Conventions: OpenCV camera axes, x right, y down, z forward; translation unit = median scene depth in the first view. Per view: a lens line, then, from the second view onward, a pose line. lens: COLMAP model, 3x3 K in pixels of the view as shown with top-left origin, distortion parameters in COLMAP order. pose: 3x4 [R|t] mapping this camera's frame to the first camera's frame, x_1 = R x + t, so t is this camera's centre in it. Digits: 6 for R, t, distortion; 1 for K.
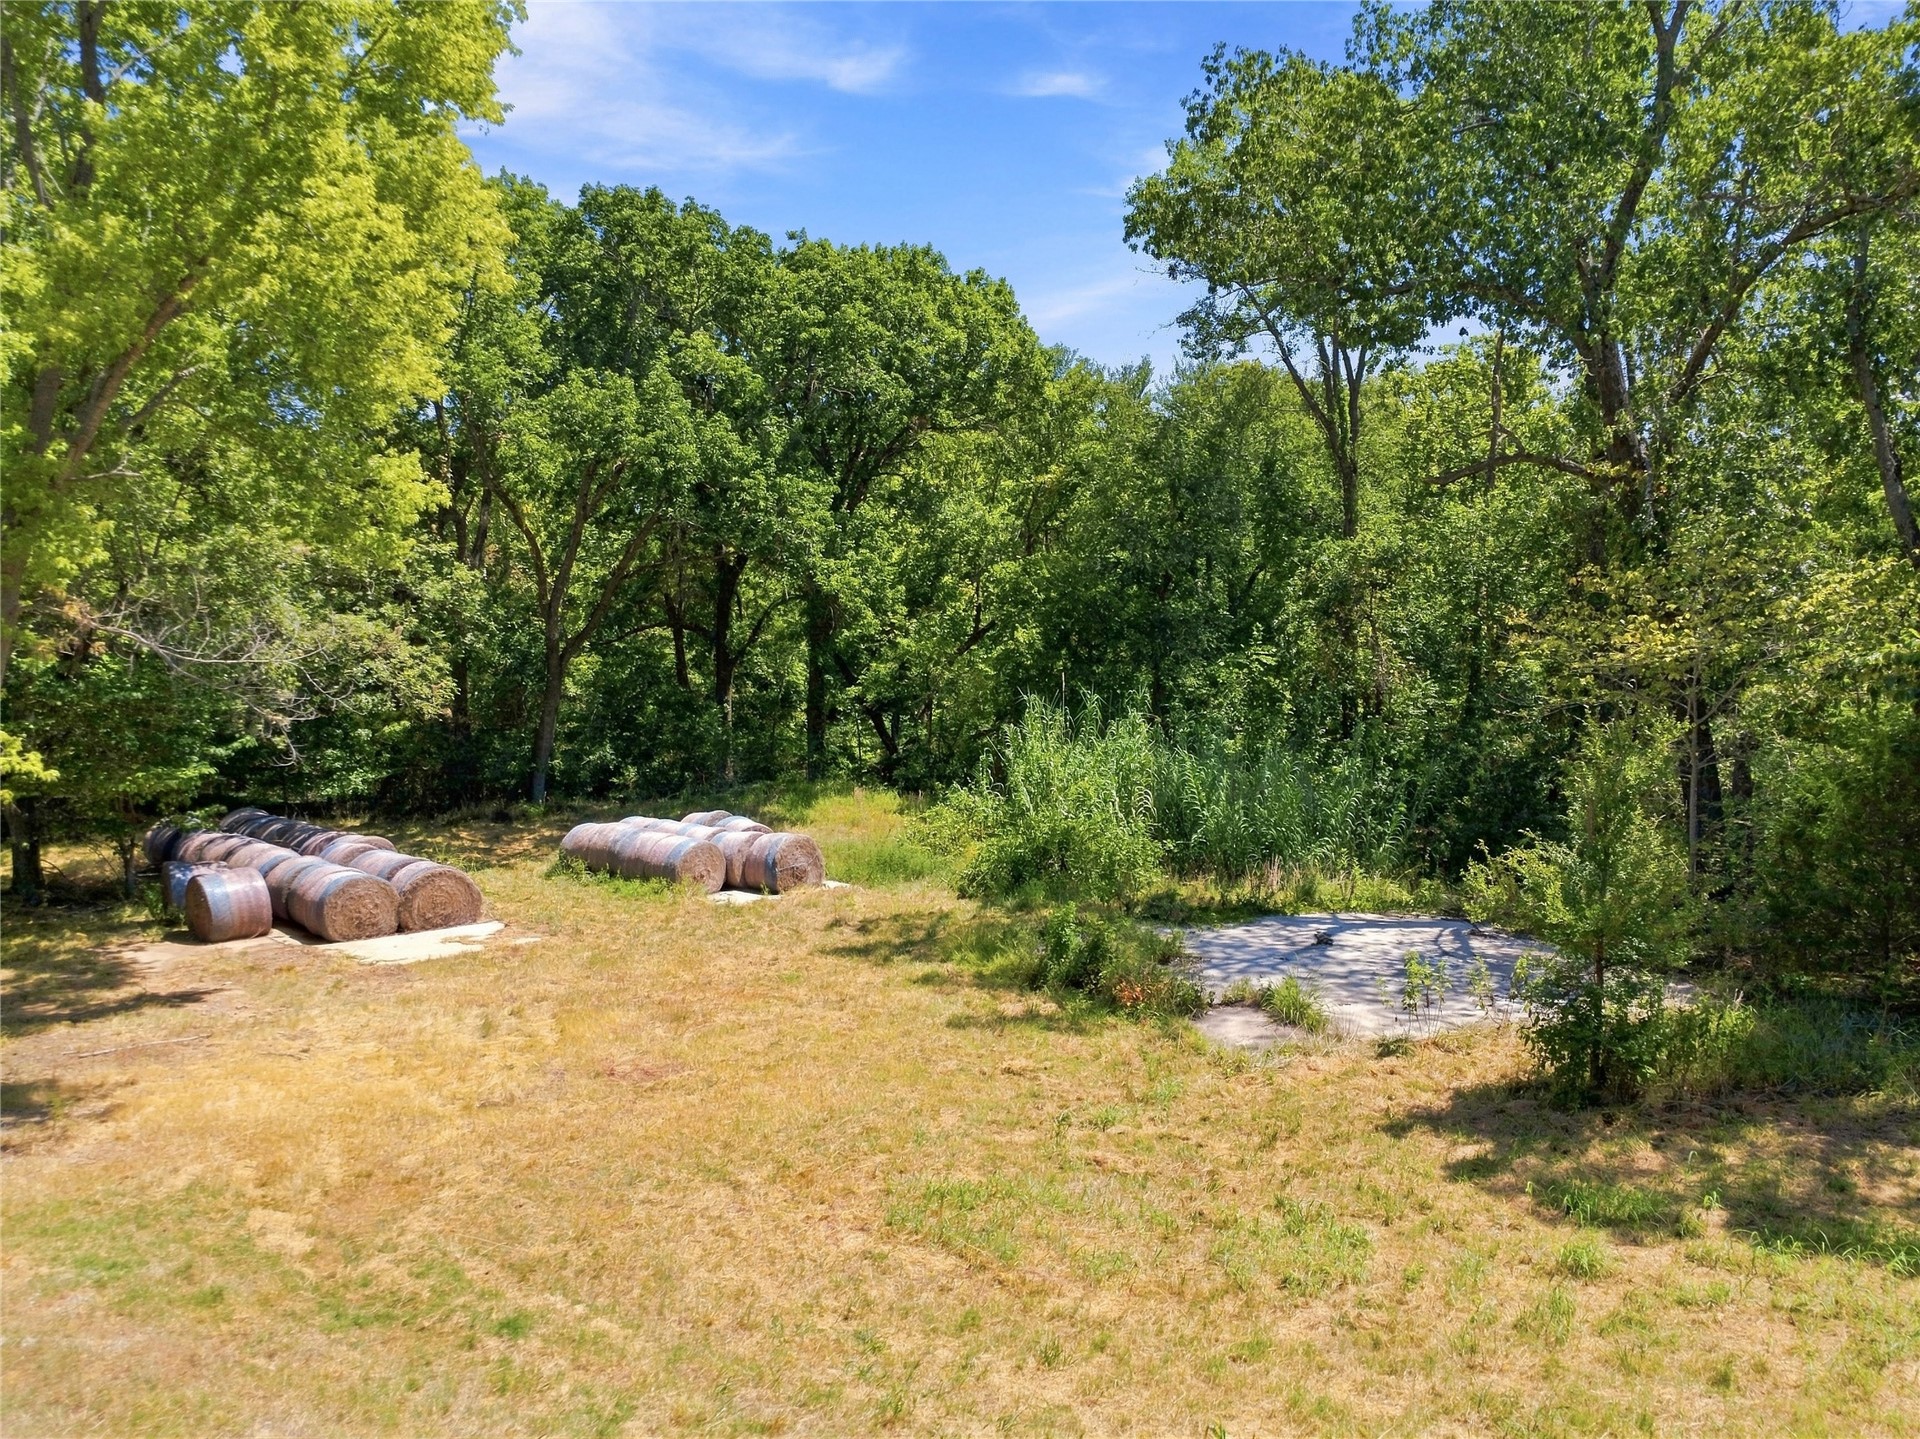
lens RADIAL K [[1453.8, 0, 960.0], [0, 1453.8, 719.5], [0, 0, 1]] dist [0.014213, -0.002194]
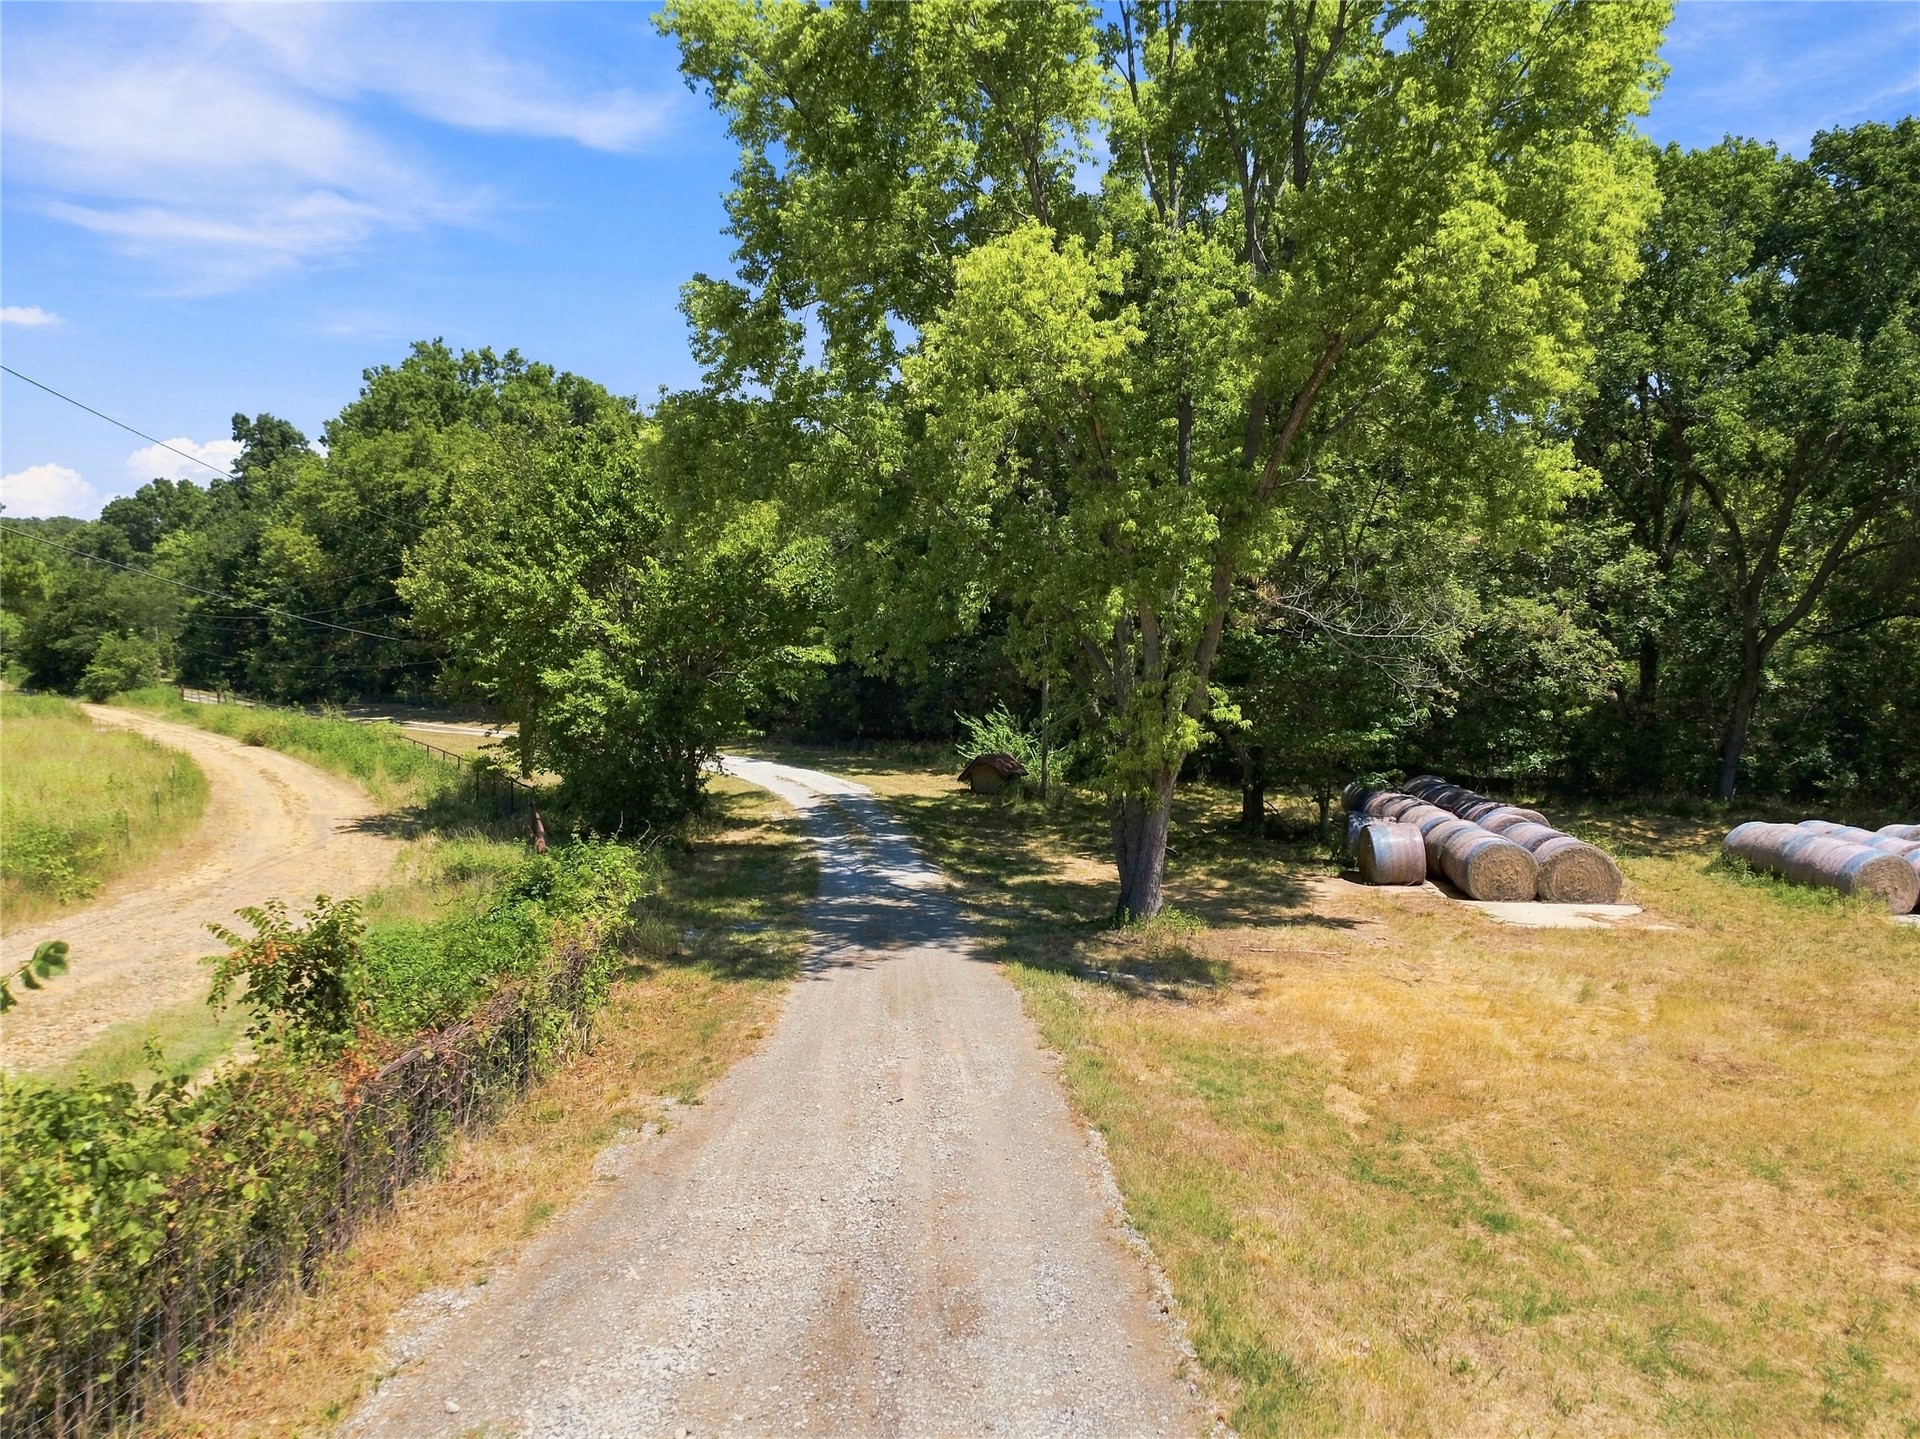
lens RADIAL K [[1490.8, 0, 946.3], [0, 1490.8, 717.3], [0, 0, 1]] dist [0.007195, -0.008727]
pose [[0.680845, 0.056179, -0.730270, 0.104197], [-0.055275, 0.998152, 0.025253, 0.010692], [0.730339, 0.023172, 0.682692, -0.047835]]
